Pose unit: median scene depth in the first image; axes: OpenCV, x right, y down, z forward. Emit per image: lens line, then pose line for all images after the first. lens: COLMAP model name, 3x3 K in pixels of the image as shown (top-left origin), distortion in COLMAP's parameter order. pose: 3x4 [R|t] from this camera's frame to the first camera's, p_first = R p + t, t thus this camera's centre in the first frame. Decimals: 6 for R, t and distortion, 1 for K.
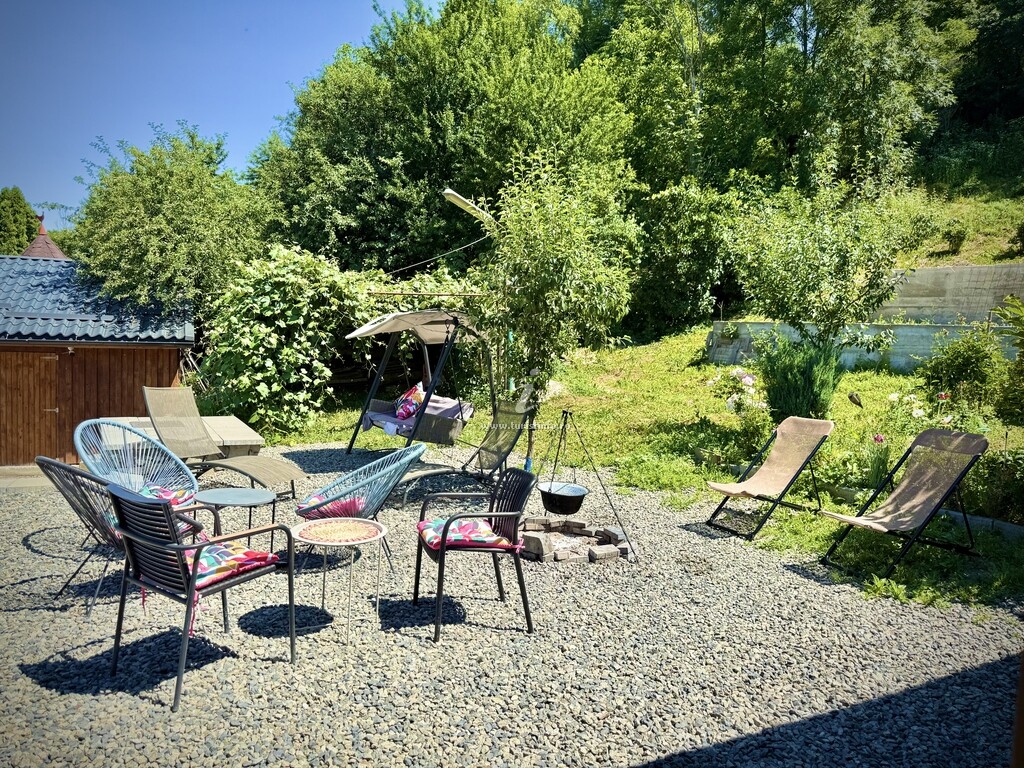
lens RADIAL K [[744.6, 0, 512.0], [0, 744.6, 384.0], [0, 0, 1]] dist [0.031837, -0.031997]
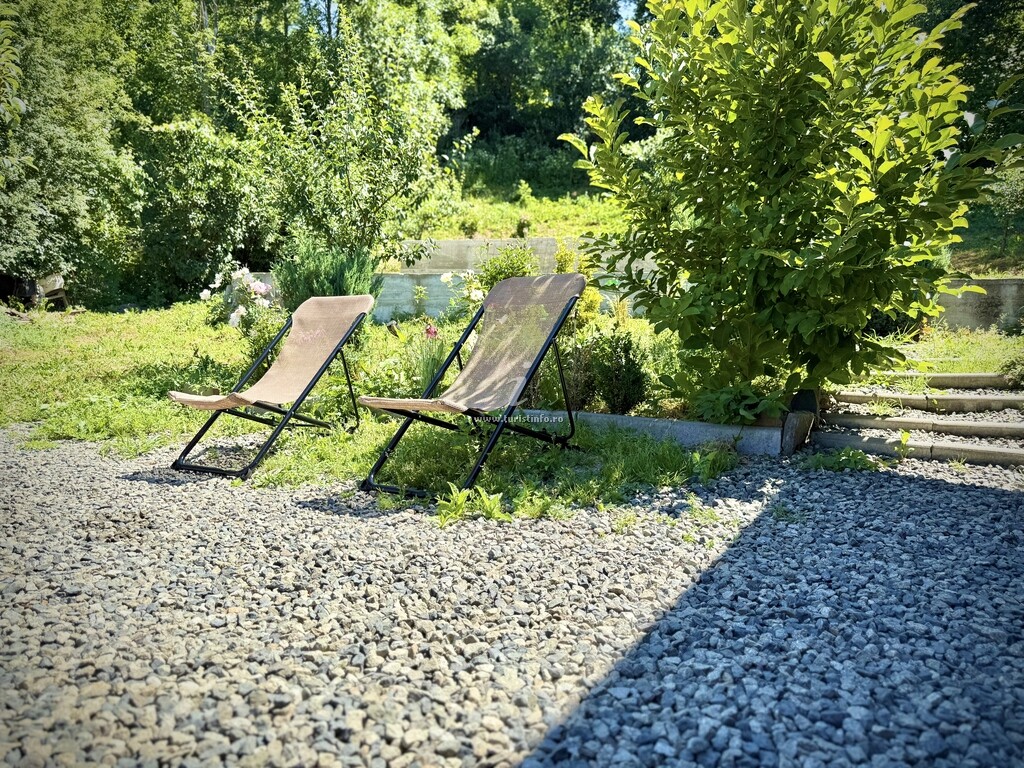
lens RADIAL K [[705.0, 0, 512.0], [0, 705.0, 384.0], [0, 0, 1]] dist [0.060976, -0.101694]
pose [[0.821227, -0.020142, 0.570247, 0.189550], [0.034883, 0.999280, -0.014940, 0.162428], [-0.569535, 0.032161, 0.821338, 0.461463]]
